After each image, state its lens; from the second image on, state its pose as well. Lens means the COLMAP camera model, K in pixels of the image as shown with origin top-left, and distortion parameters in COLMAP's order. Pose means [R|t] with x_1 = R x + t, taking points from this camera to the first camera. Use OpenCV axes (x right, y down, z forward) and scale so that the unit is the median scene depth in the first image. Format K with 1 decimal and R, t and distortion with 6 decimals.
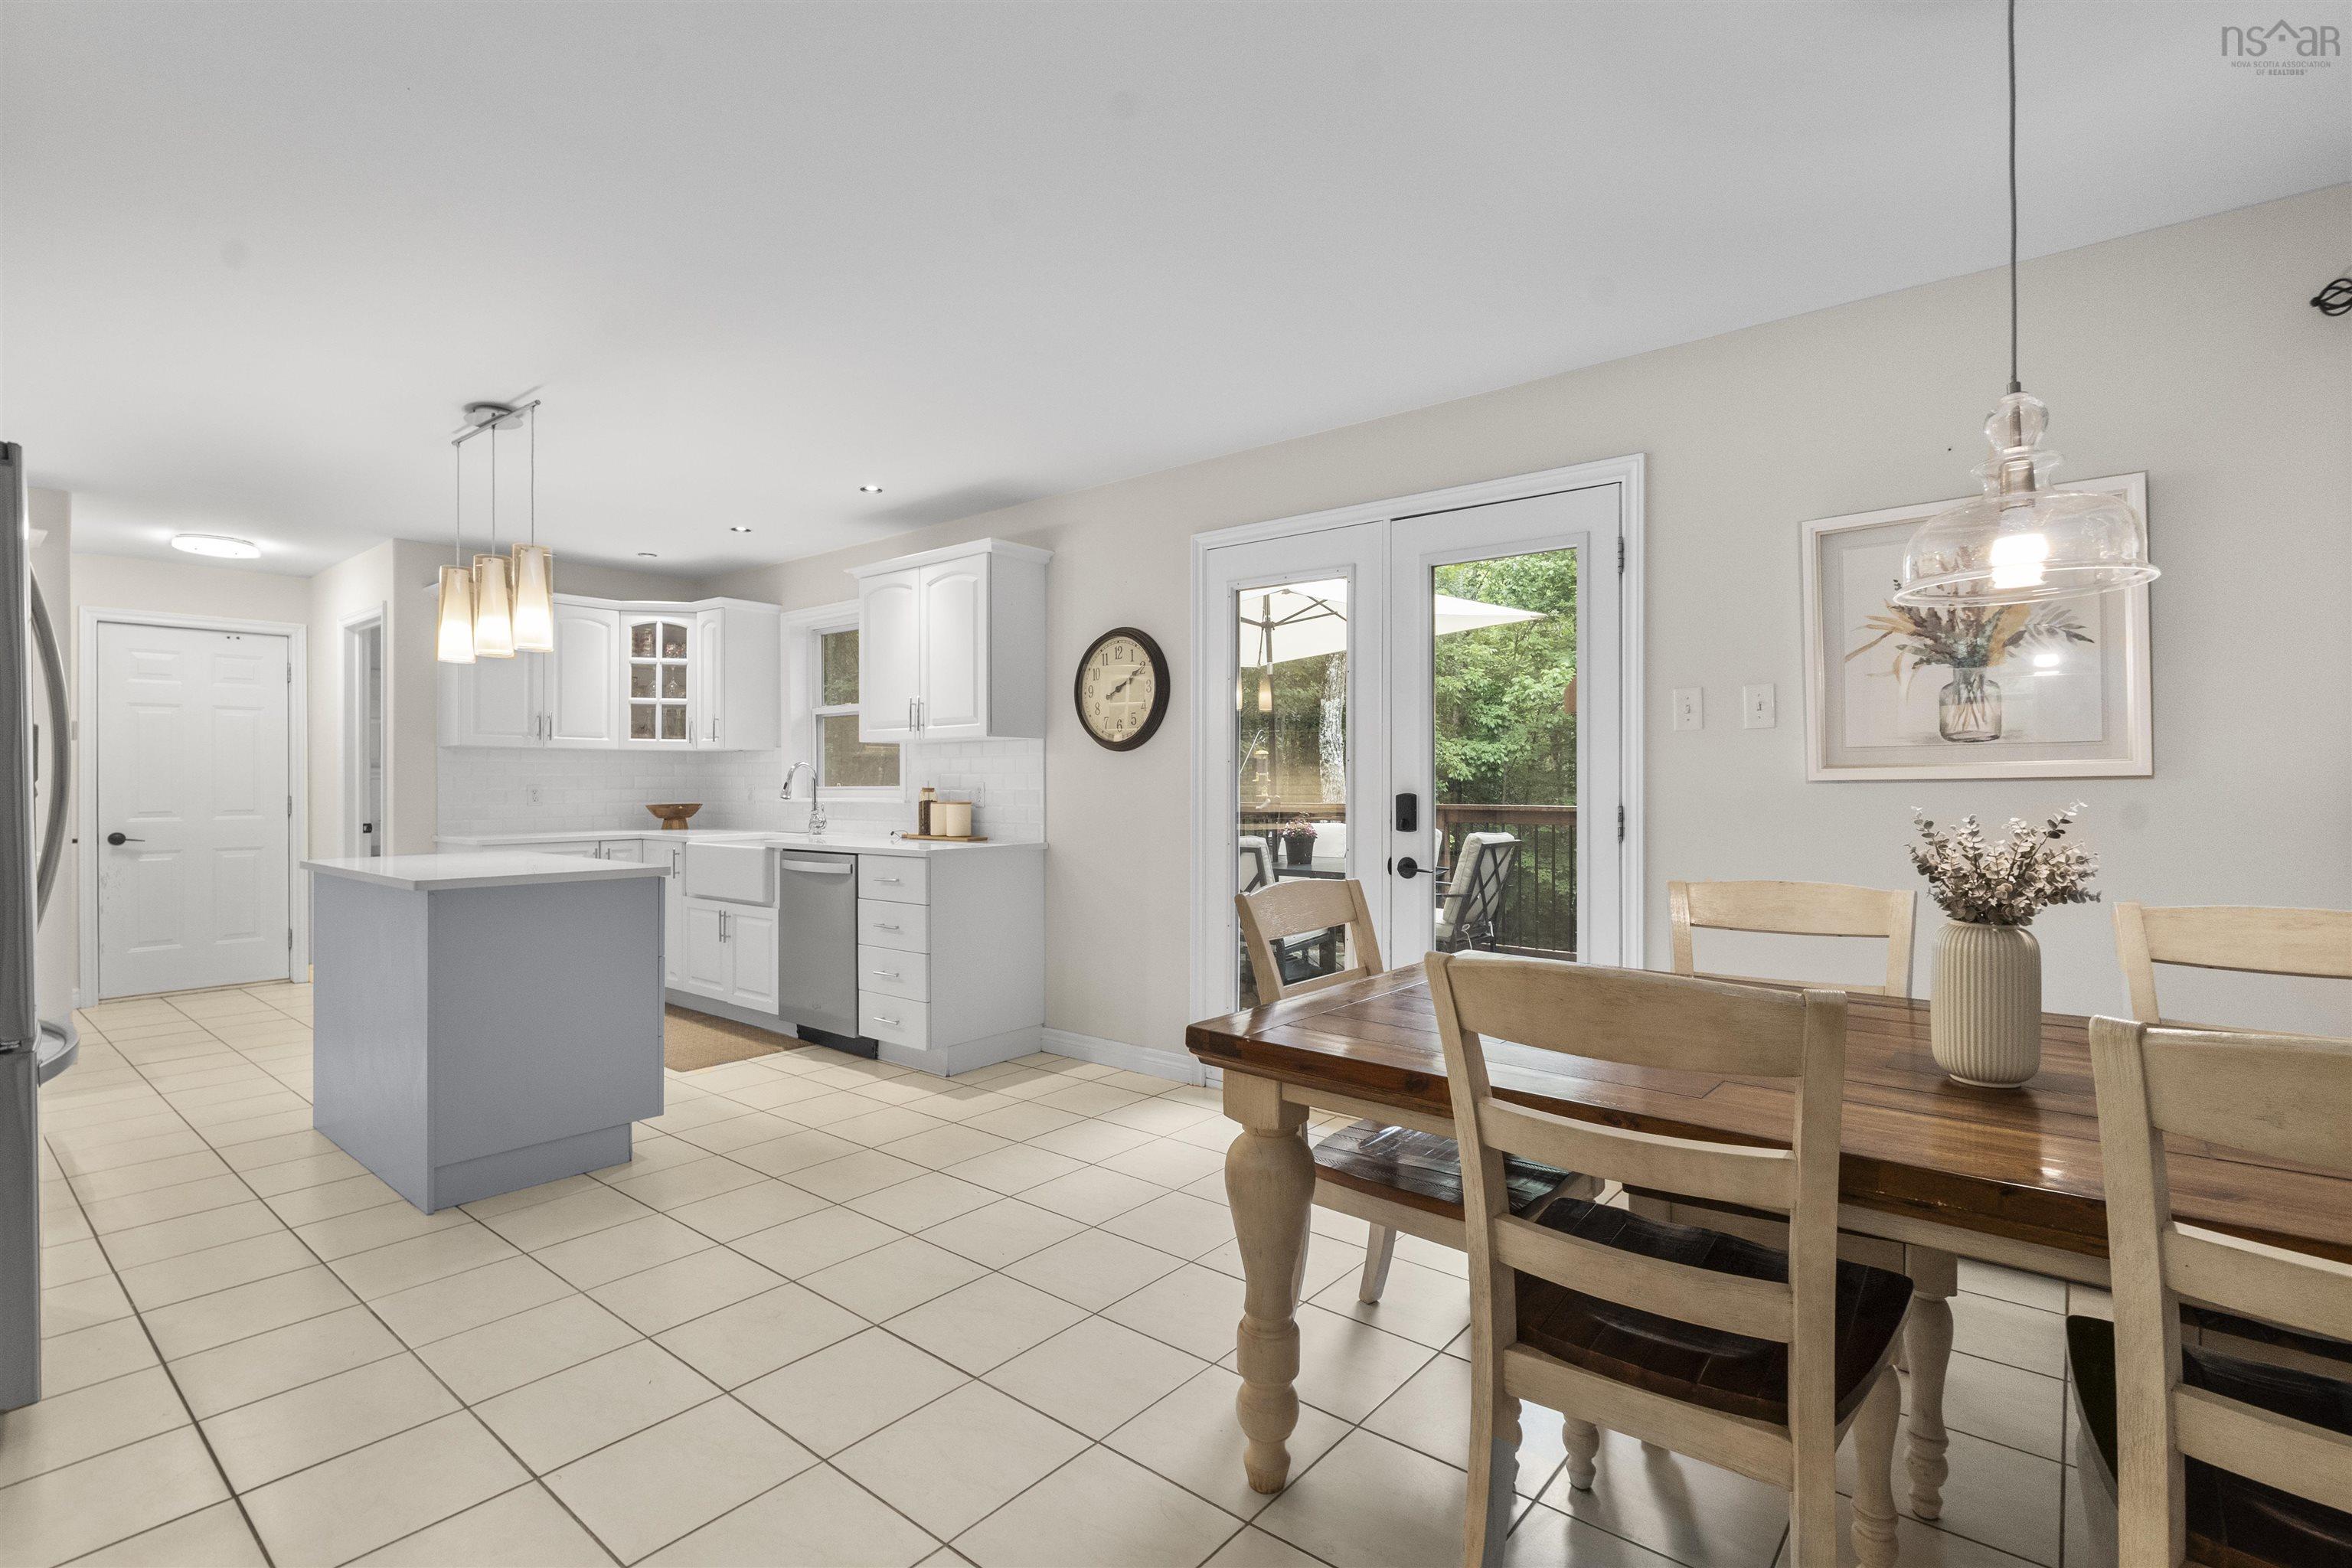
lens RADIAL K [[1080.0, 0, 1216.5], [0, 1080.0, 789.2], [0, 0, 1]] dist [0.004799, -0.002221]
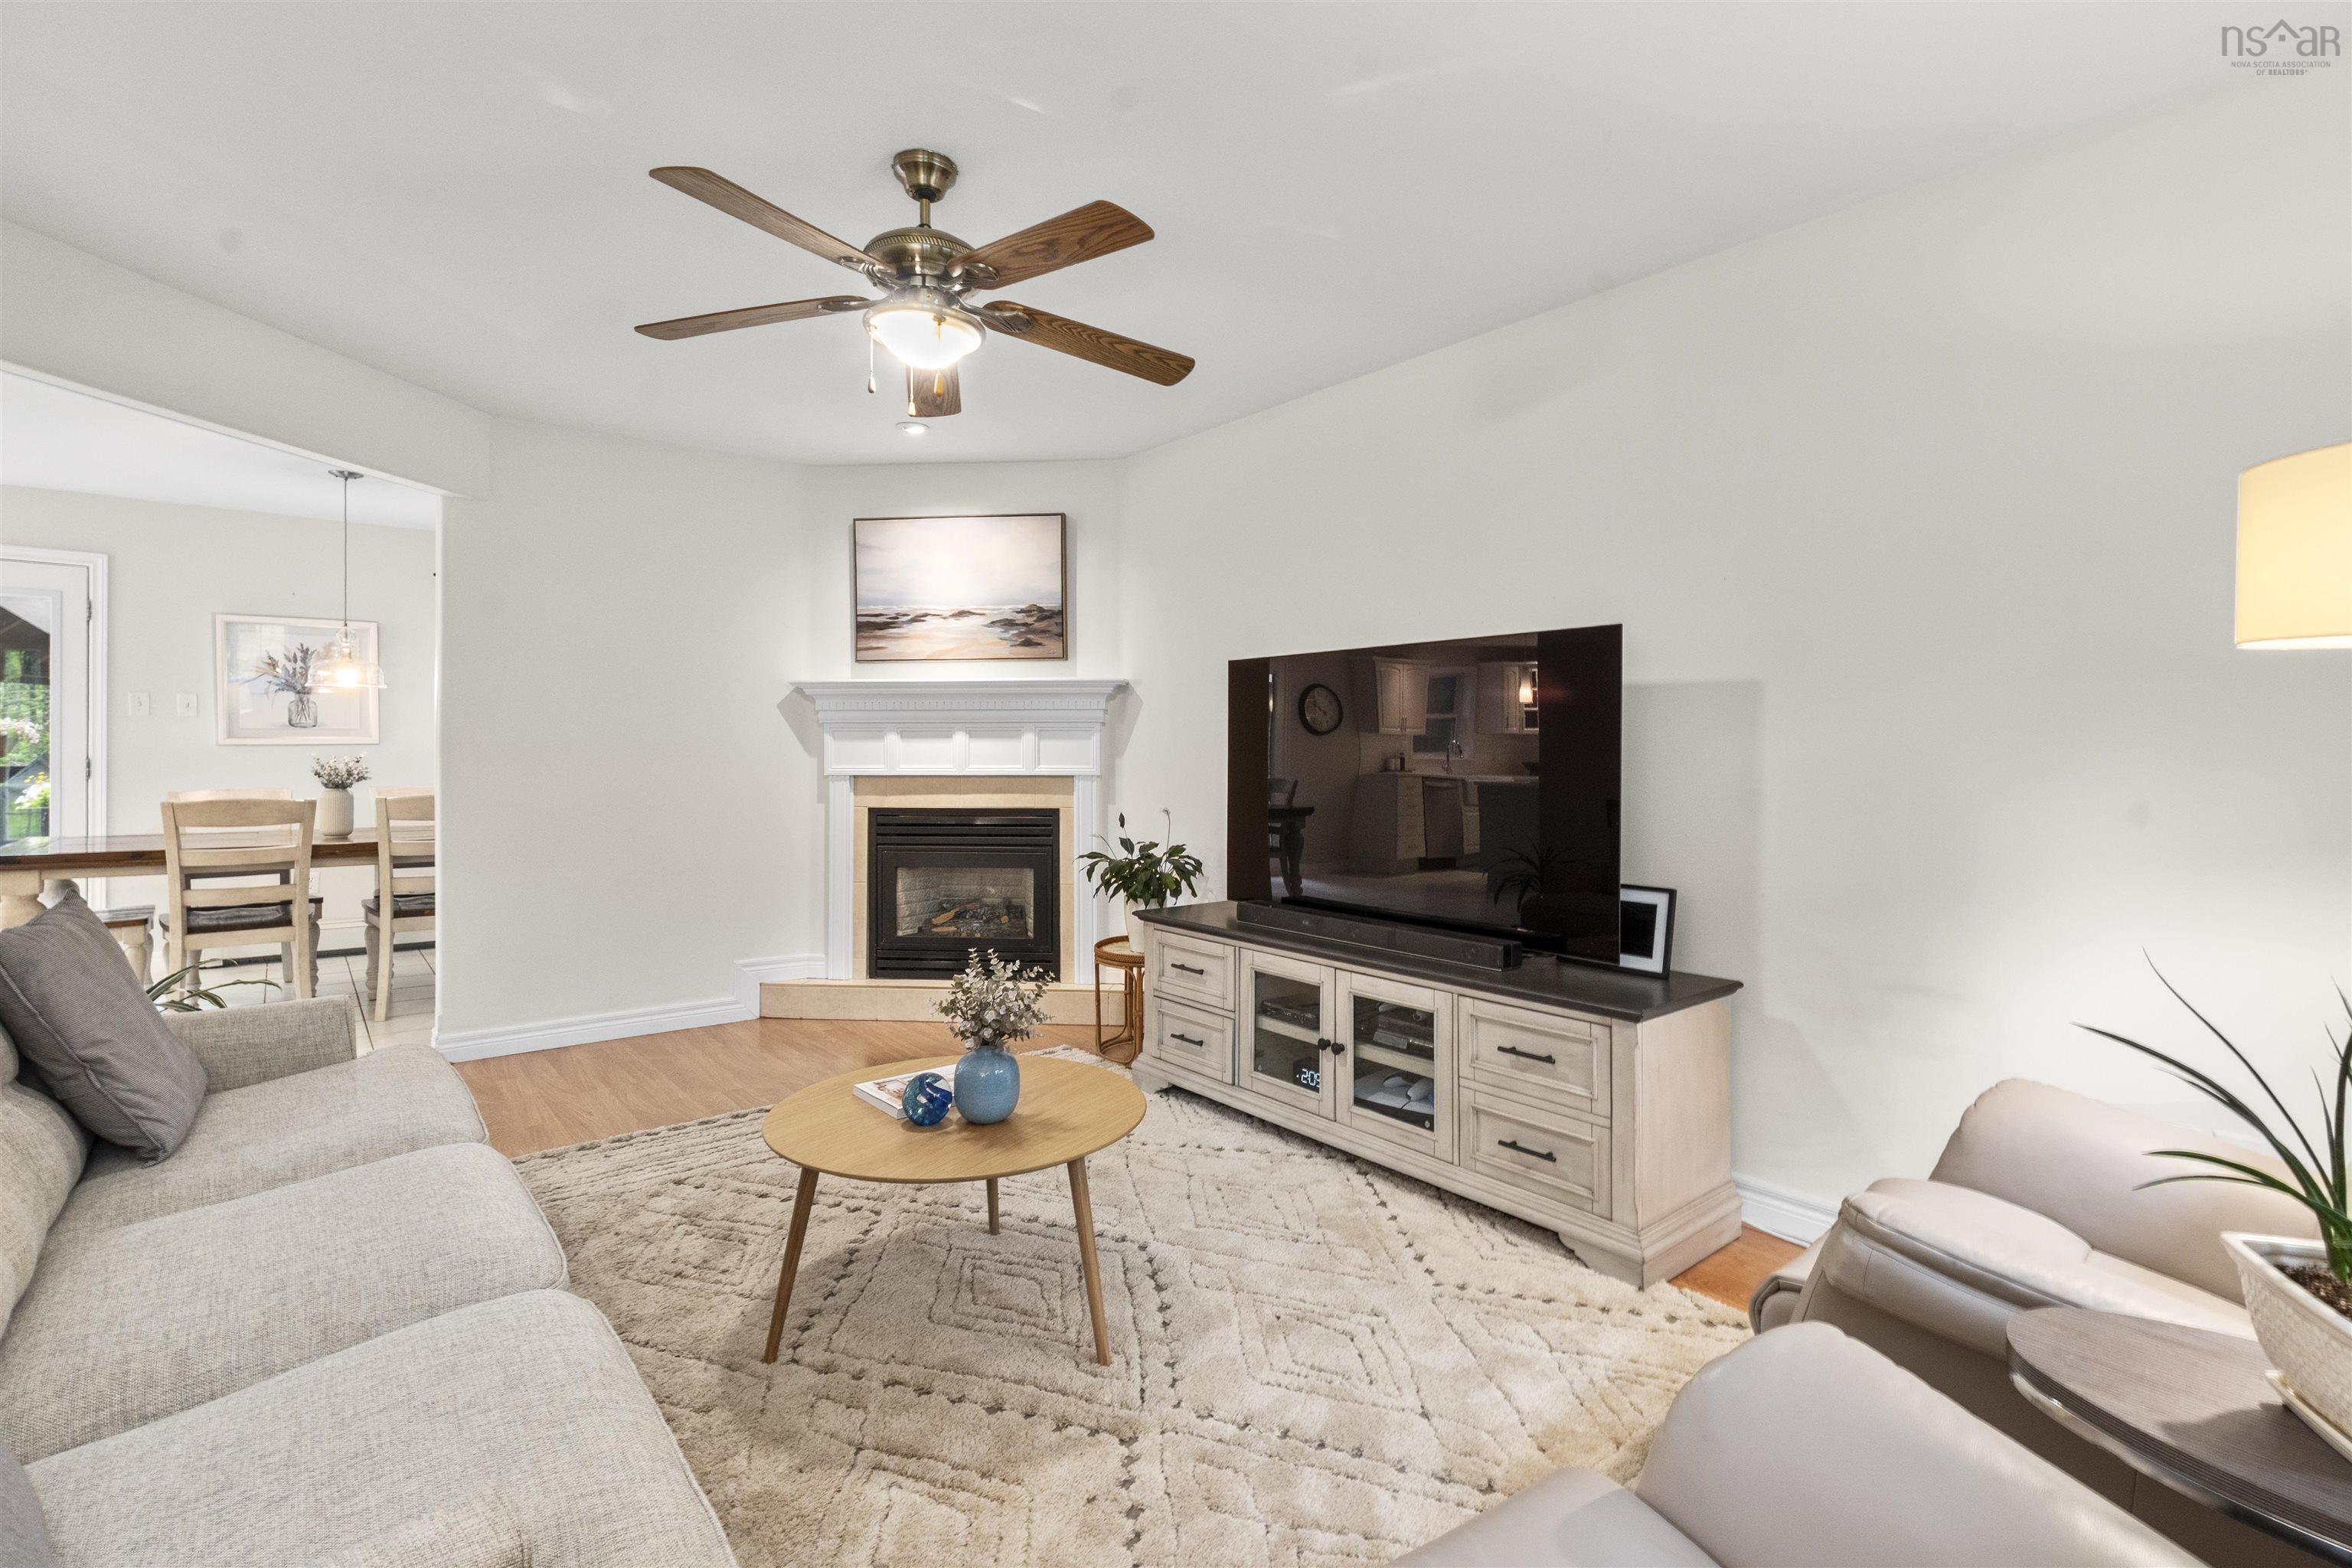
lens RADIAL K [[1080.0, 0, 1155.3], [0, 1080.0, 755.6], [0, 0, 1]] dist [0.004799, -0.002221]
pose [[0.220600, 0.000477, 0.975364, -0.600247], [-0.001458, 0.999999, -0.000159, 0.005974], [-0.975363, -0.001387, 0.220600, -0.662285]]
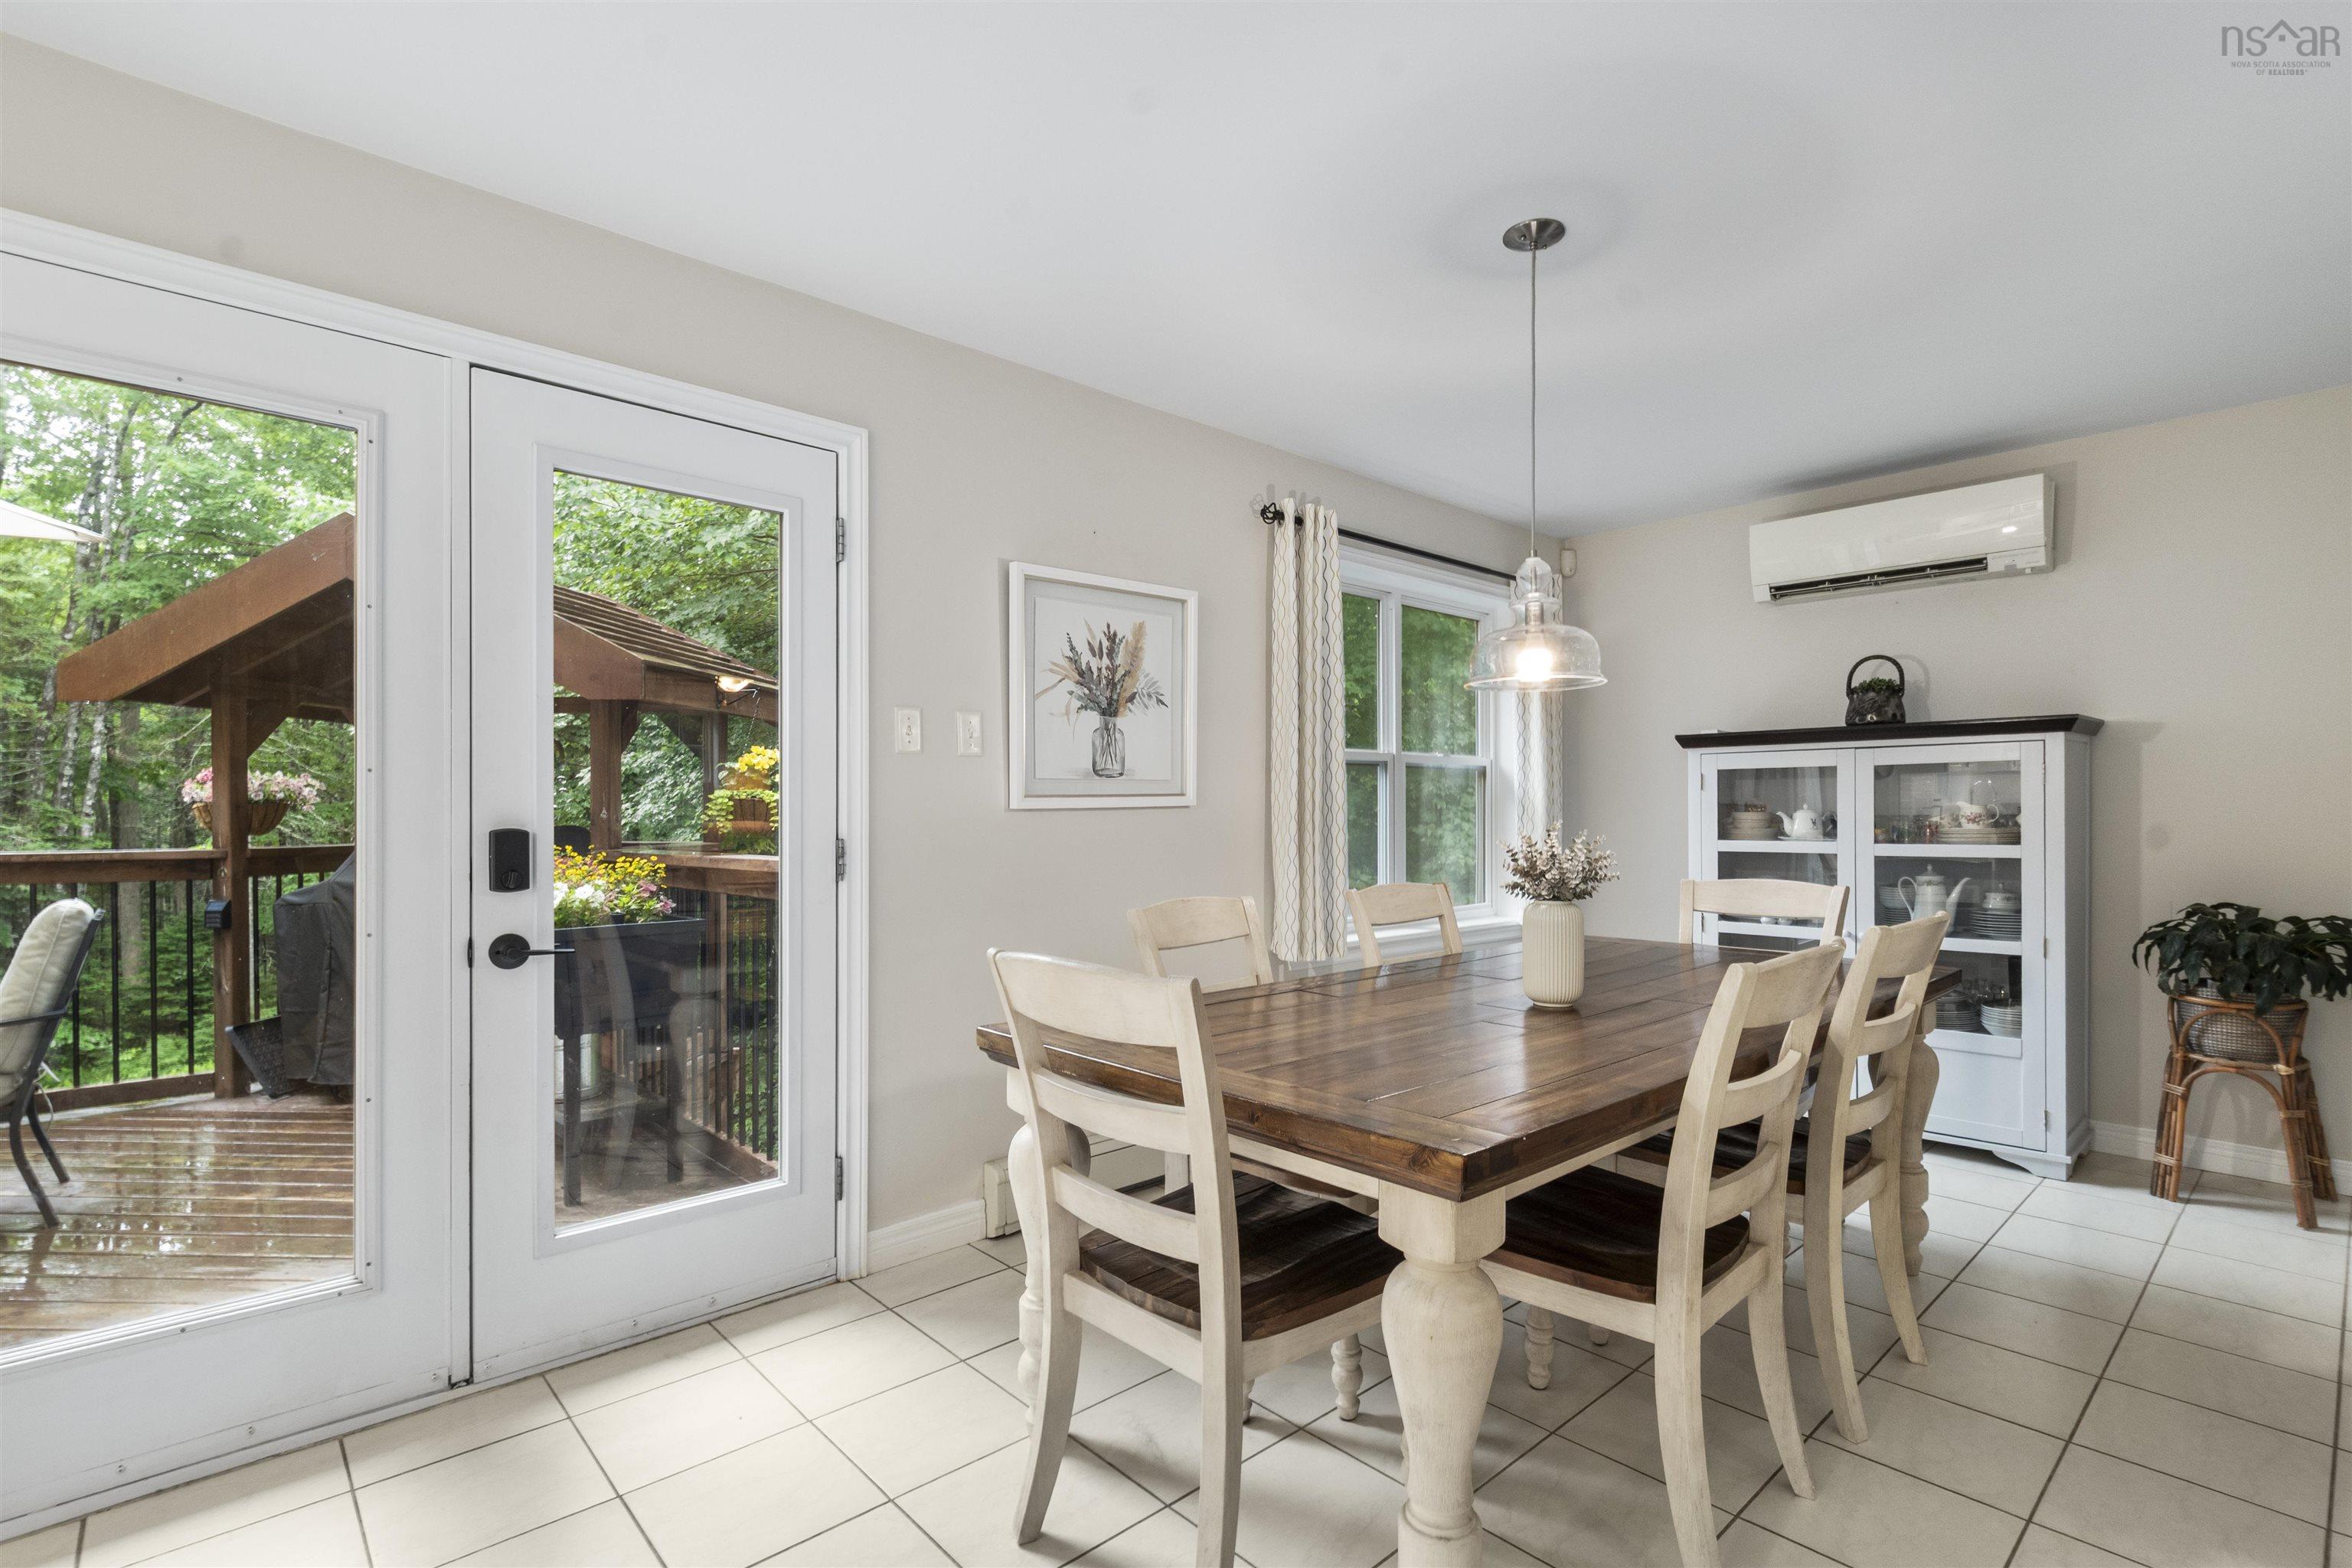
lens RADIAL K [[1080.0, 0, 1220.0], [0, 1080.0, 814.1], [0, 0, 1]] dist [0.004799, -0.002221]
pose [[0.151233, -0.002526, 0.988495, -0.270273], [0.006277, 0.999979, 0.001595, -0.002117], [-0.988478, 0.005963, 0.151246, 0.381970]]
